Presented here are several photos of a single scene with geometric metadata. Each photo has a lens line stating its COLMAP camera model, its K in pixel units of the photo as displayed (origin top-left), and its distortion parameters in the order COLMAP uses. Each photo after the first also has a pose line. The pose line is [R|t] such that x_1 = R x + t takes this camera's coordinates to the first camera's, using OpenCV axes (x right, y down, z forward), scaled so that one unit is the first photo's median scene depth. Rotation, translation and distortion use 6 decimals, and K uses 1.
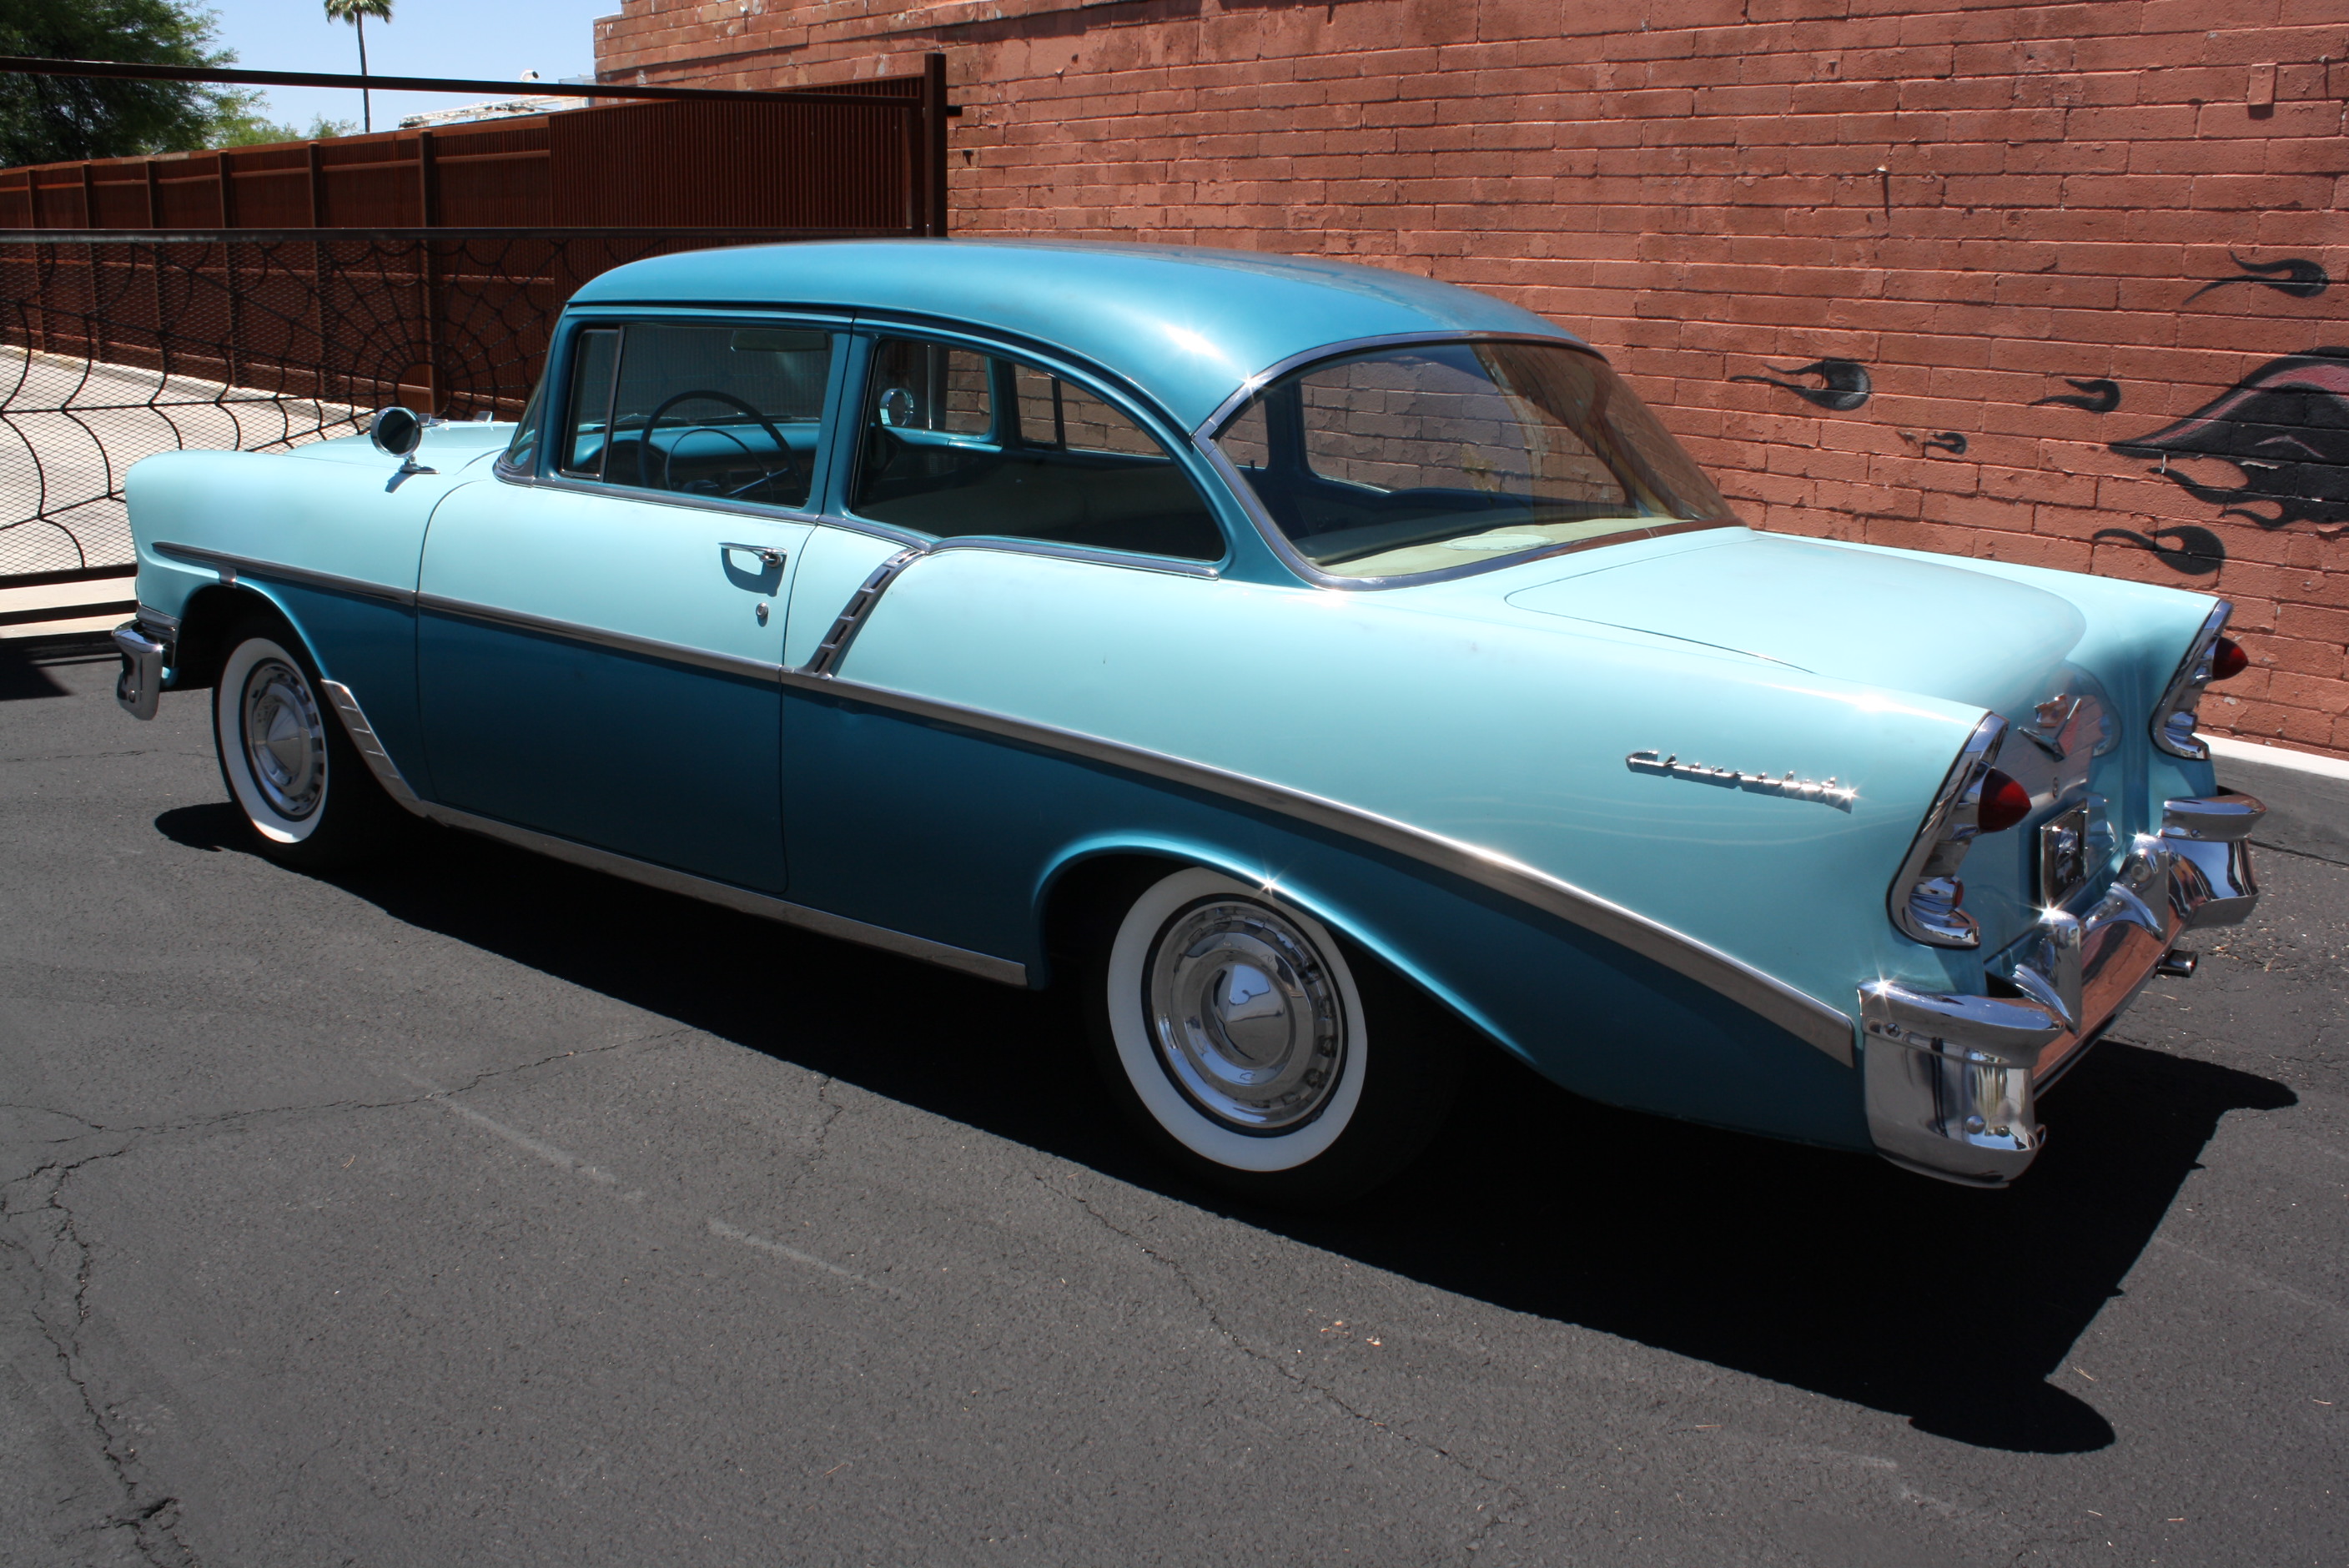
lens RADIAL K [[2097.7, 0, 1171.7], [0, 2097.7, 777.8], [0, 0, 1]] dist [-0.161200, 0.147185]
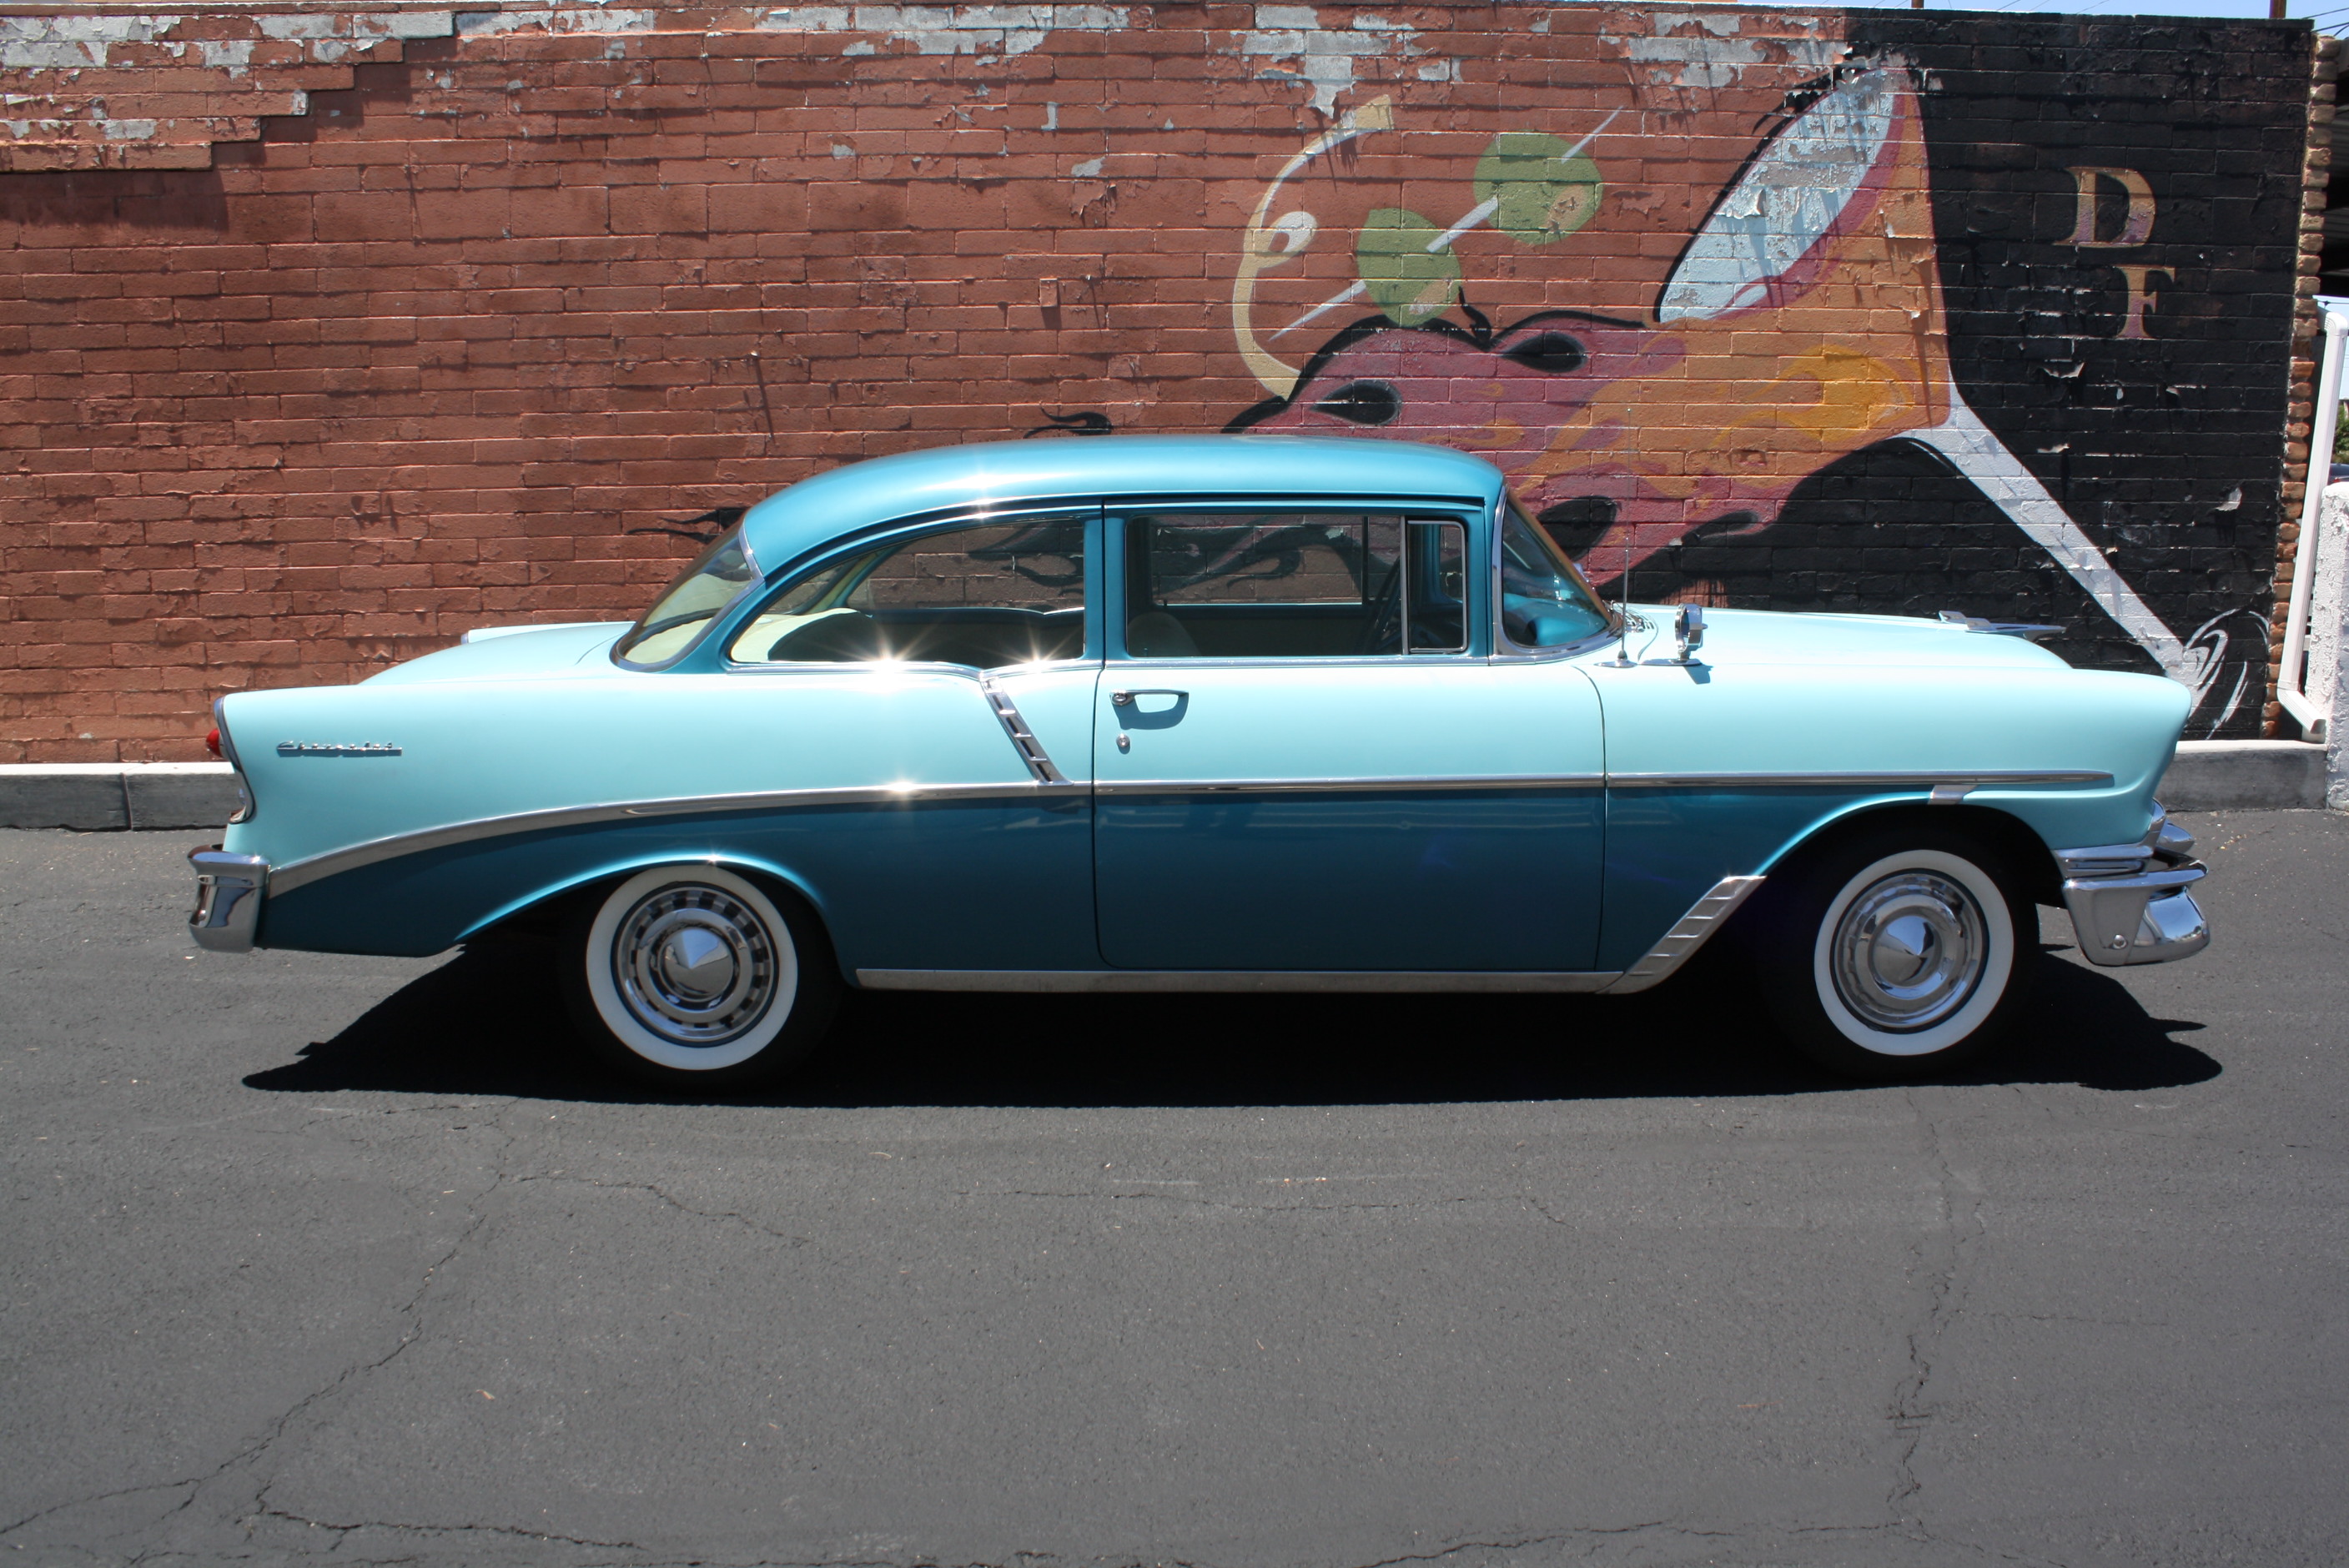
lens RADIAL K [[2036.7, 0, 1189.9], [0, 2036.7, 761.4], [0, 0, 1]] dist [-0.163685, 0.147862]
pose [[0.622414, -0.155281, 0.767130, -0.467306], [0.207709, 0.977749, 0.029389, -0.036694], [-0.754624, 0.141048, 0.640818, 0.050182]]
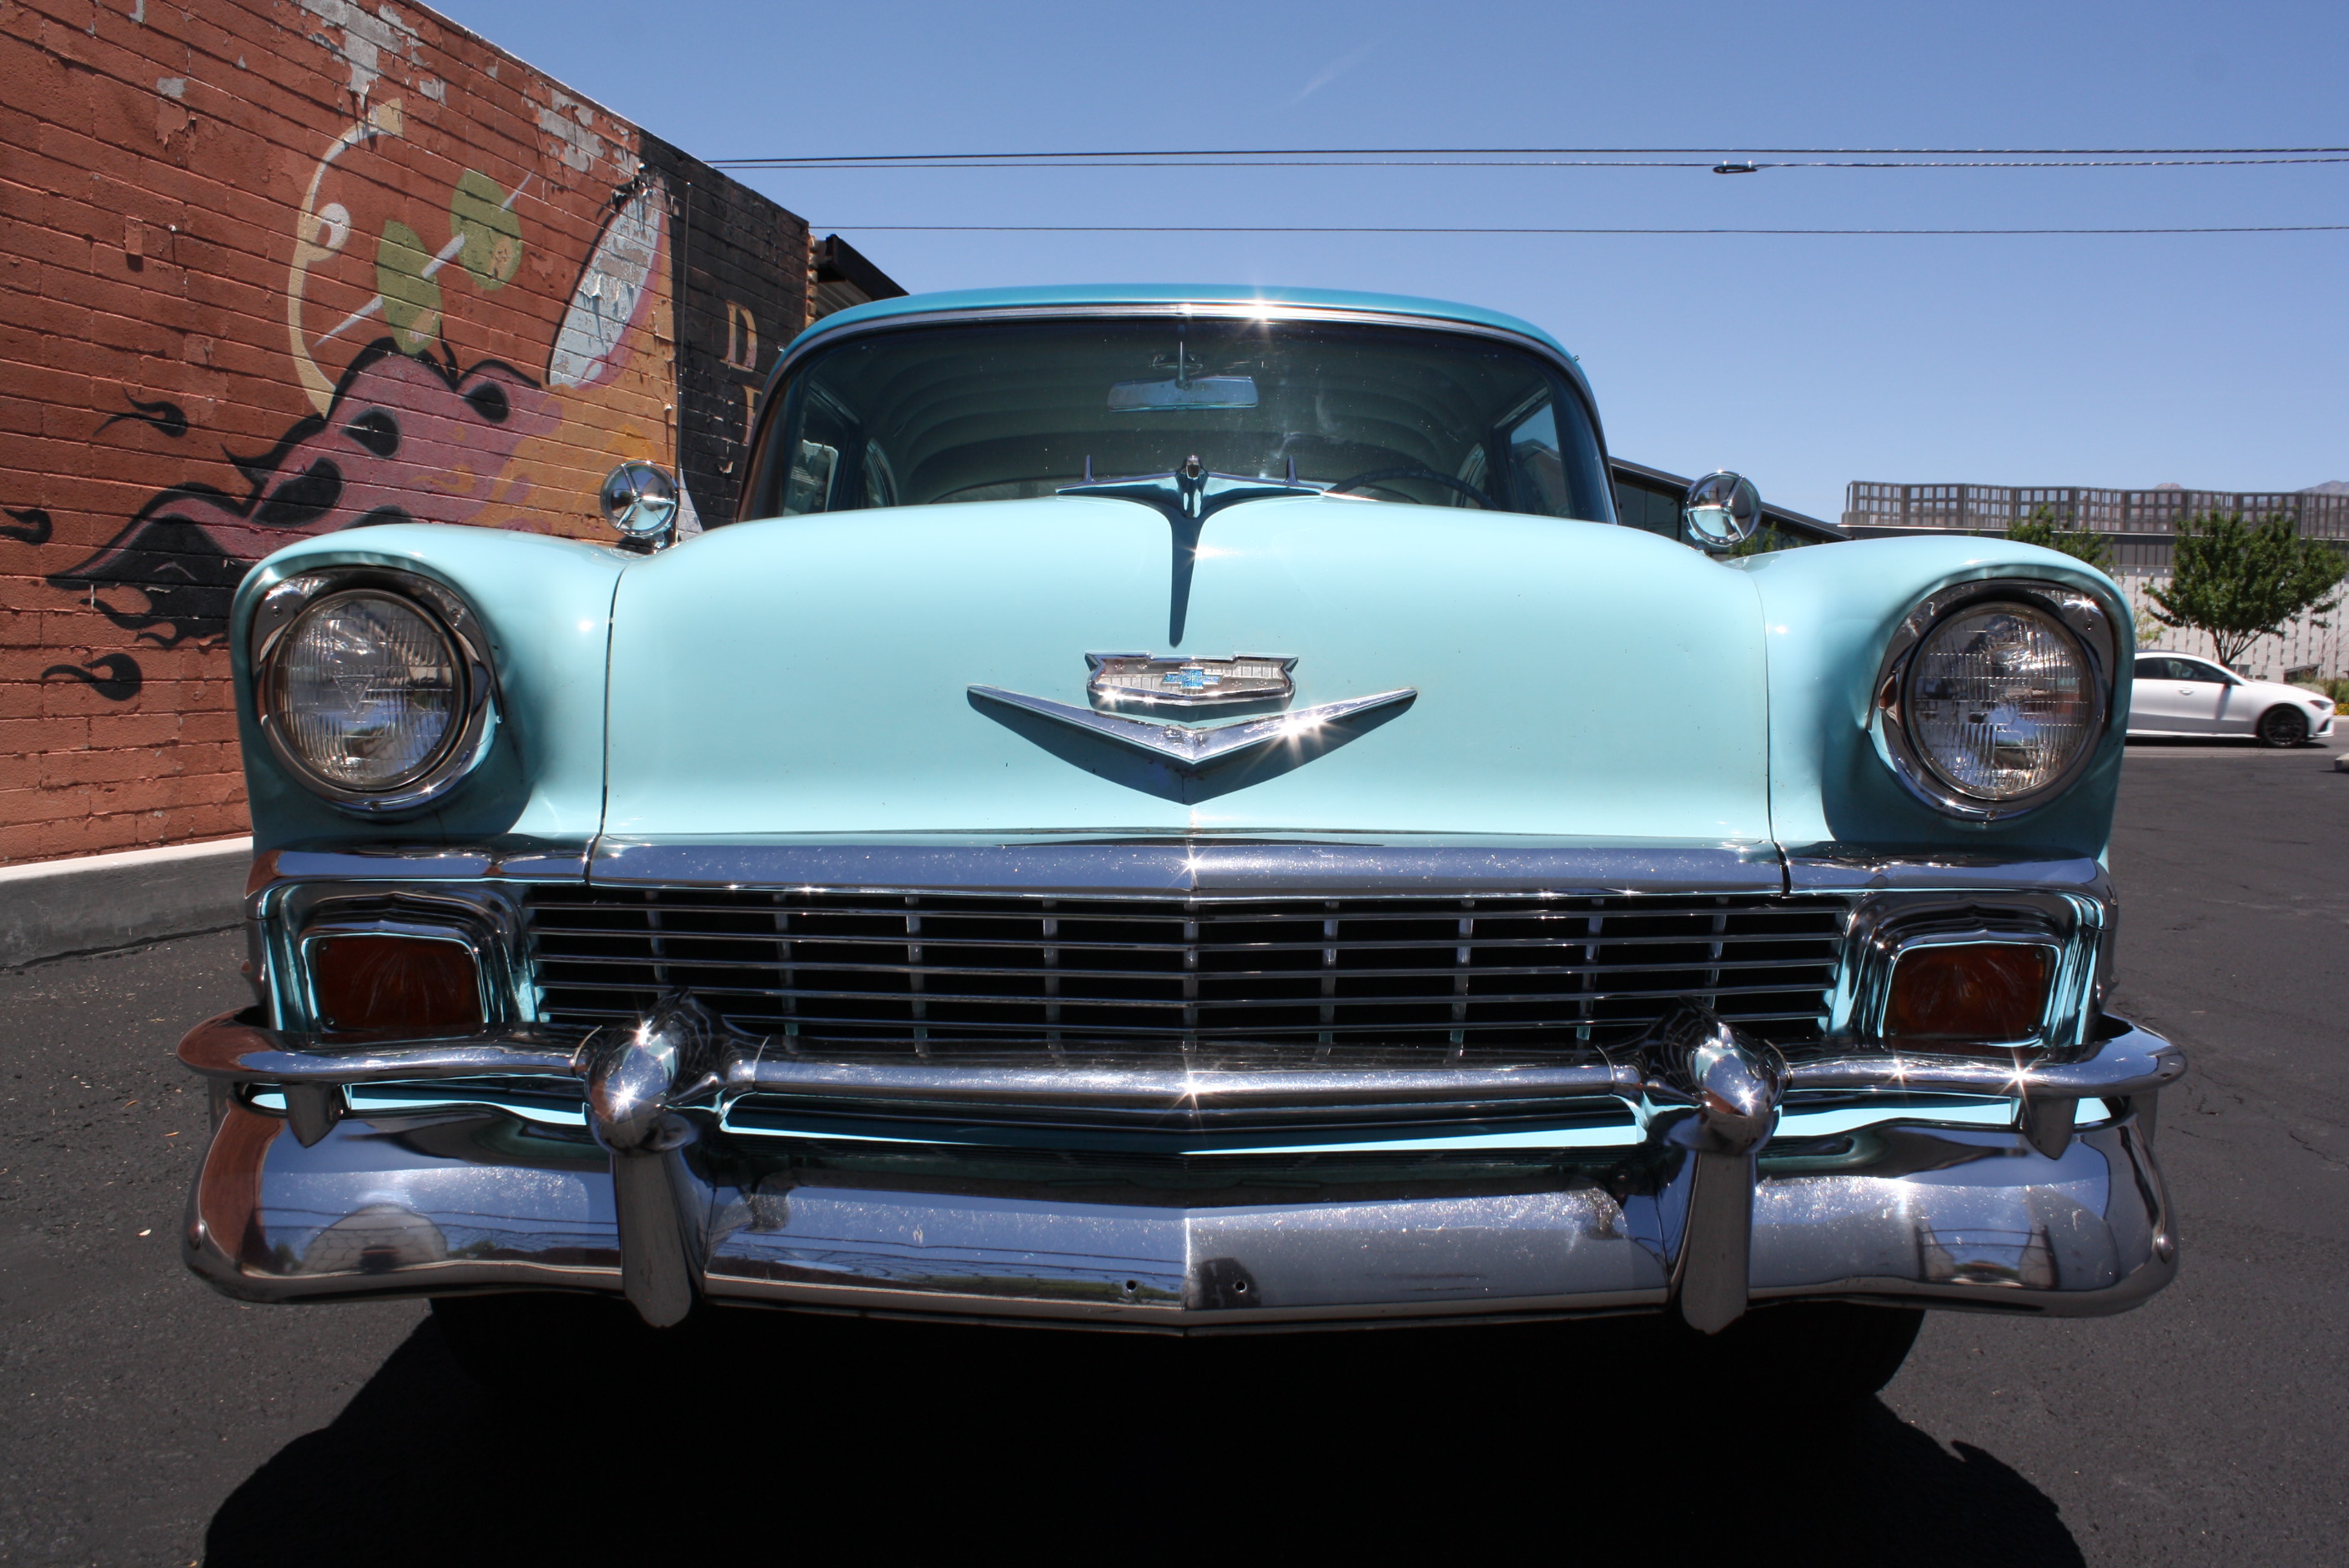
lens RADIAL K [[2036.7, 0, 1207.7], [0, 2036.7, 767.0], [0, 0, 1]] dist [-0.163685, 0.147862]
pose [[-0.613575, -0.075674, 0.786002, -0.558946], [0.154580, 0.964627, 0.213542, -0.178567], [-0.774358, 0.252524, -0.580173, 1.066163]]
